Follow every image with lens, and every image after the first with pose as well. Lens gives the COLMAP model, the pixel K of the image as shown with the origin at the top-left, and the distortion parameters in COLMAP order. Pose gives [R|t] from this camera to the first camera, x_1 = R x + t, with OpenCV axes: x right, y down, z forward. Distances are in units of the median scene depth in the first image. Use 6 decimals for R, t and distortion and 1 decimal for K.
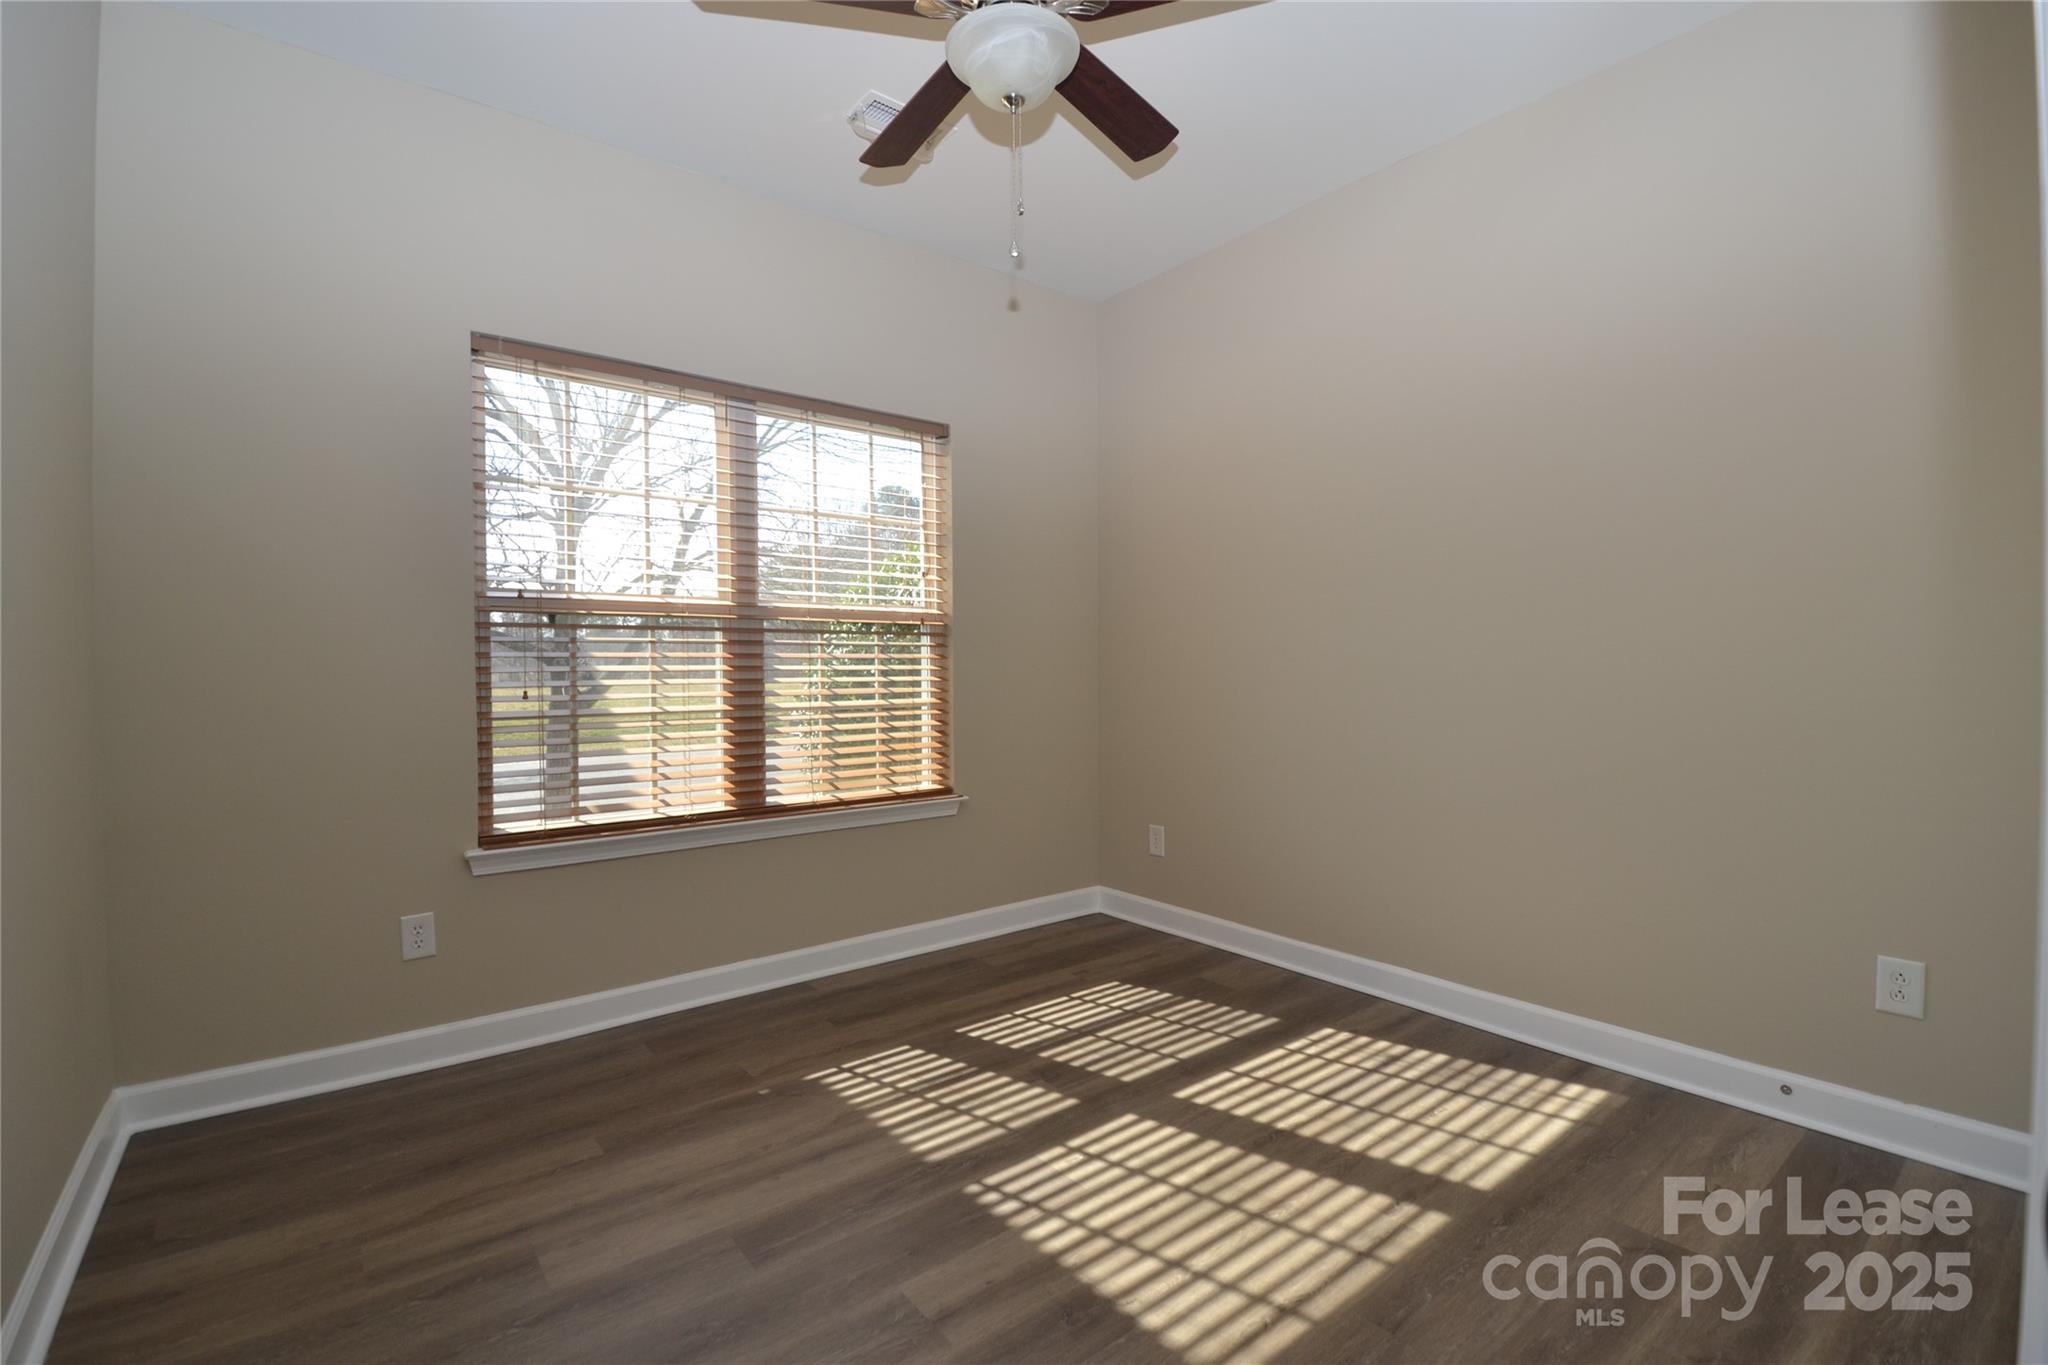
lens RADIAL K [[902.6, 0, 1018.0], [0, 902.6, 684.2], [0, 0, 1]] dist [0.021852, -0.028420]
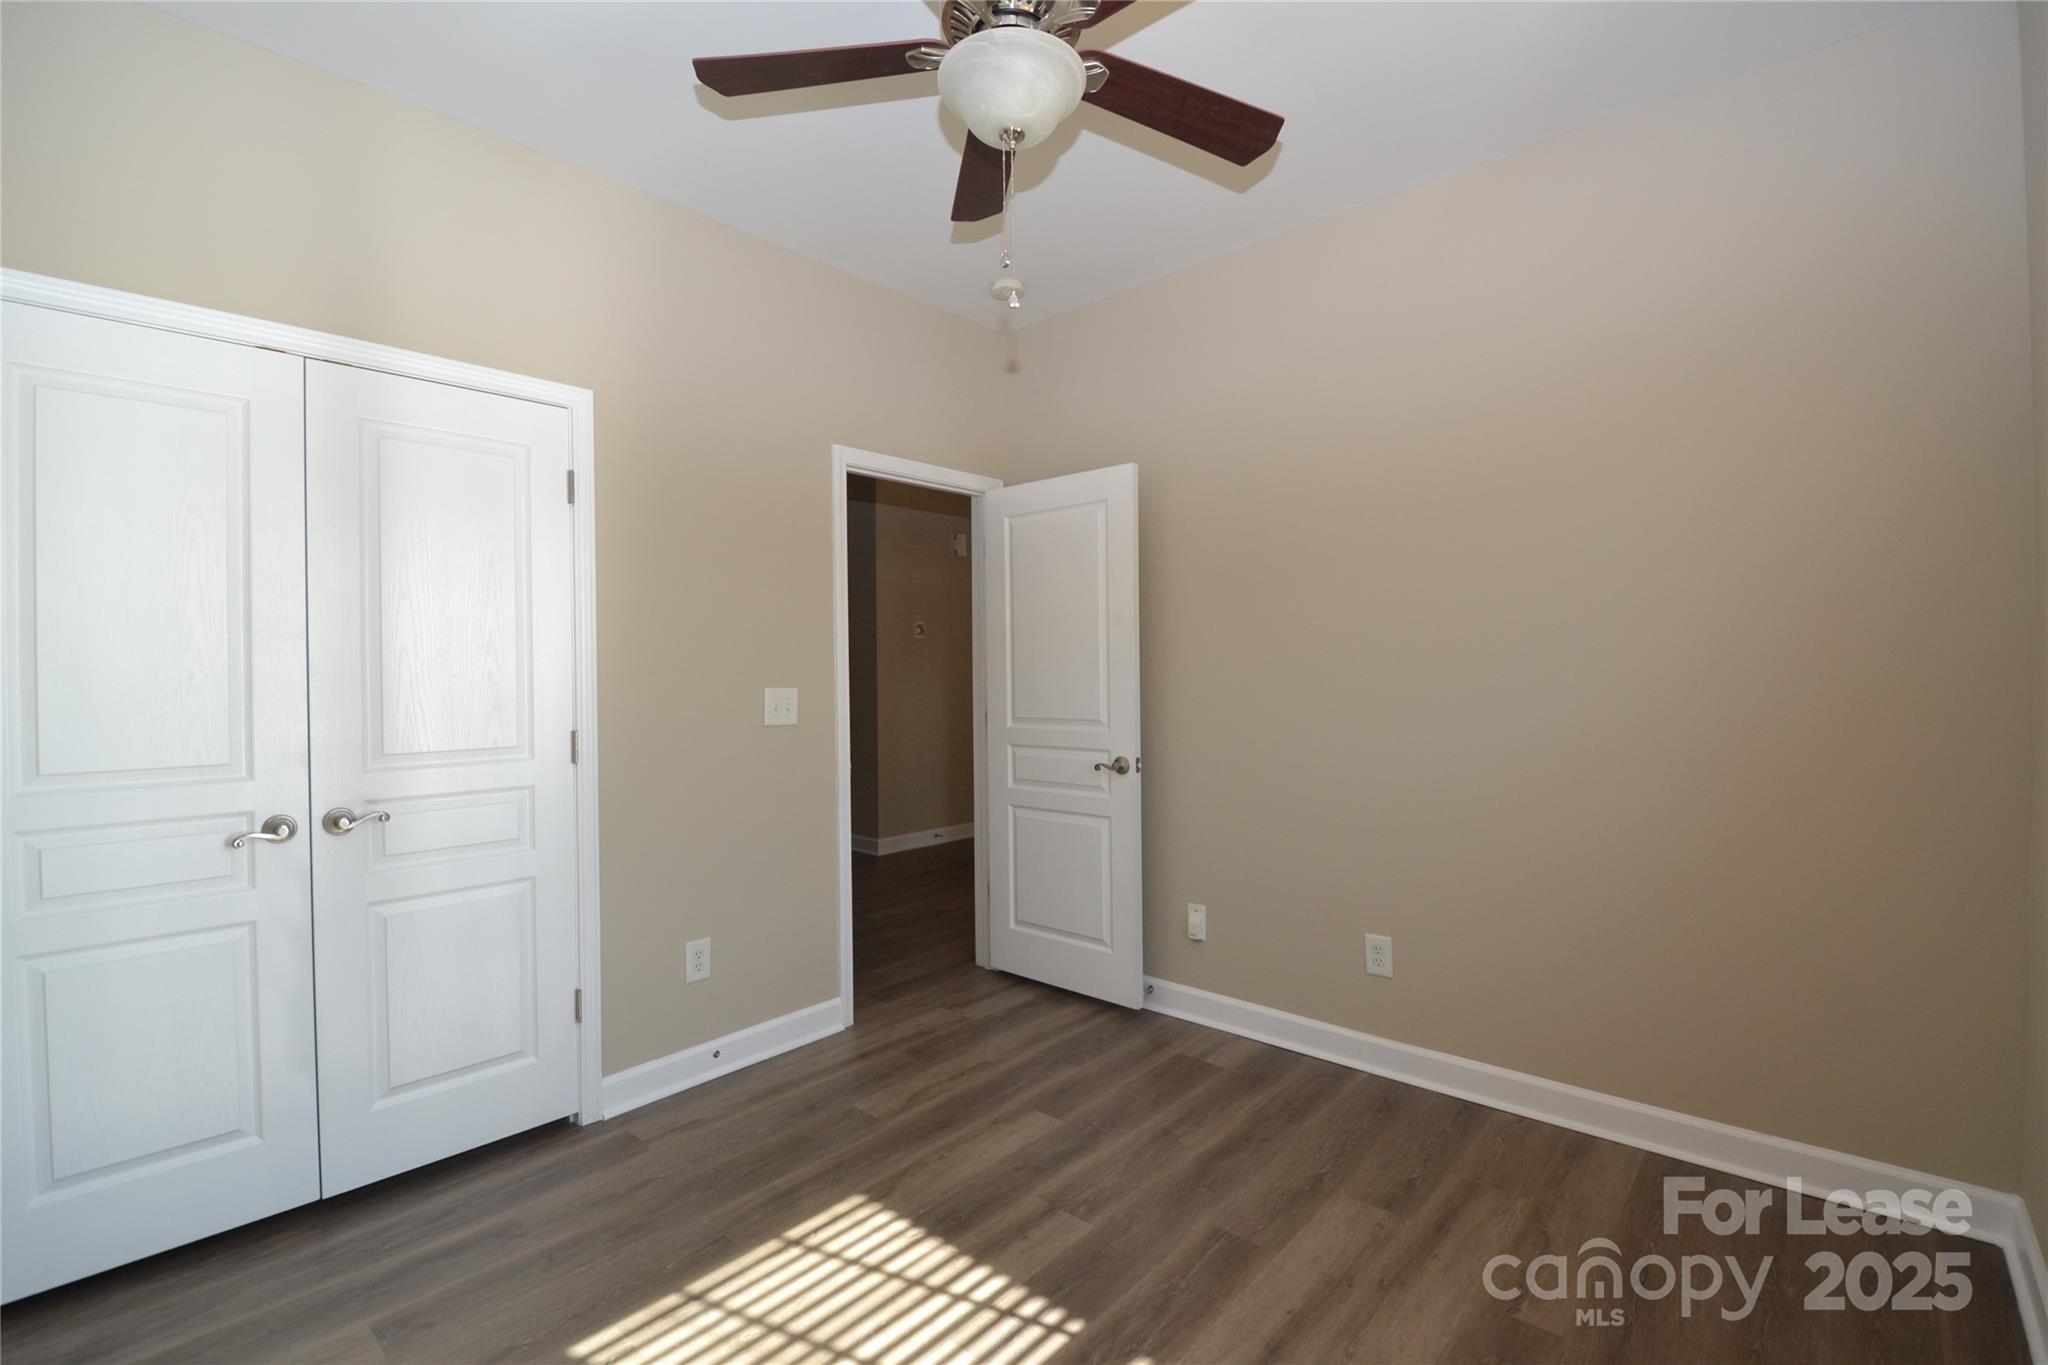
lens RADIAL K [[902.6, 0, 1018.0], [0, 902.6, 684.2], [0, 0, 1]] dist [0.021852, -0.028420]
pose [[-0.984977, 0.016169, -0.171929, 0.172725], [0.011354, 0.999516, 0.028957, -0.135881], [0.172314, 0.026570, -0.984684, 2.096256]]
